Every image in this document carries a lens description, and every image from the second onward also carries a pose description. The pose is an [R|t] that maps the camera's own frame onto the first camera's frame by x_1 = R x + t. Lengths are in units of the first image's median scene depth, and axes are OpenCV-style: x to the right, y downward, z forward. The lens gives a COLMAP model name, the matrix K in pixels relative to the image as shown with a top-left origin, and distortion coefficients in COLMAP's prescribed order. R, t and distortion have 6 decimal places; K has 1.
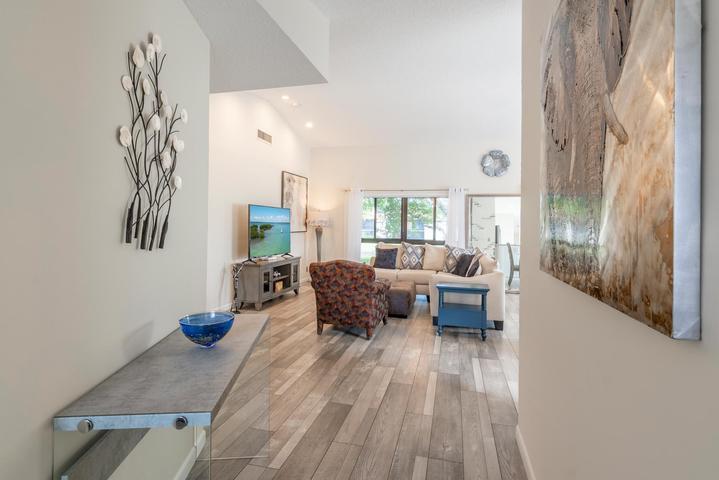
lens RADIAL K [[367.2, 0, 356.4], [0, 367.2, 230.3], [0, 0, 1]] dist [0.000098, 0.000013]
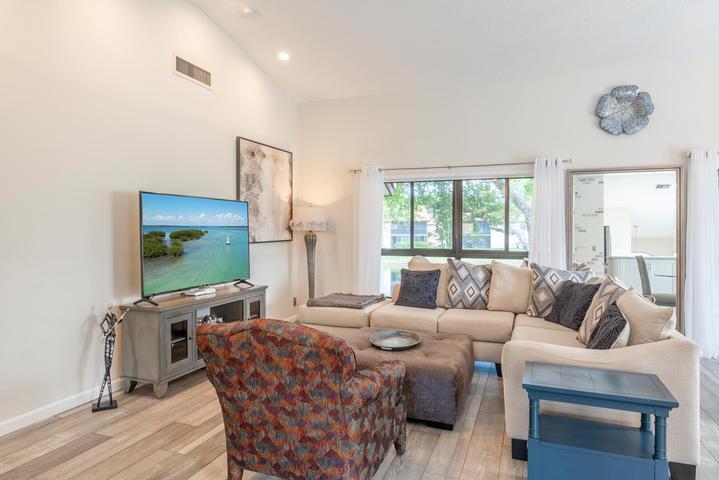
lens RADIAL K [[451.4, 0, 359.5], [0, 451.4, 240.0], [0, 0, 1]] dist [-0.003554, -0.001063]
pose [[0.994803, -0.012778, -0.101012, 0.063362], [0.013798, 0.999861, 0.009405, -0.003572], [0.100878, -0.010750, 0.994841, 0.333008]]
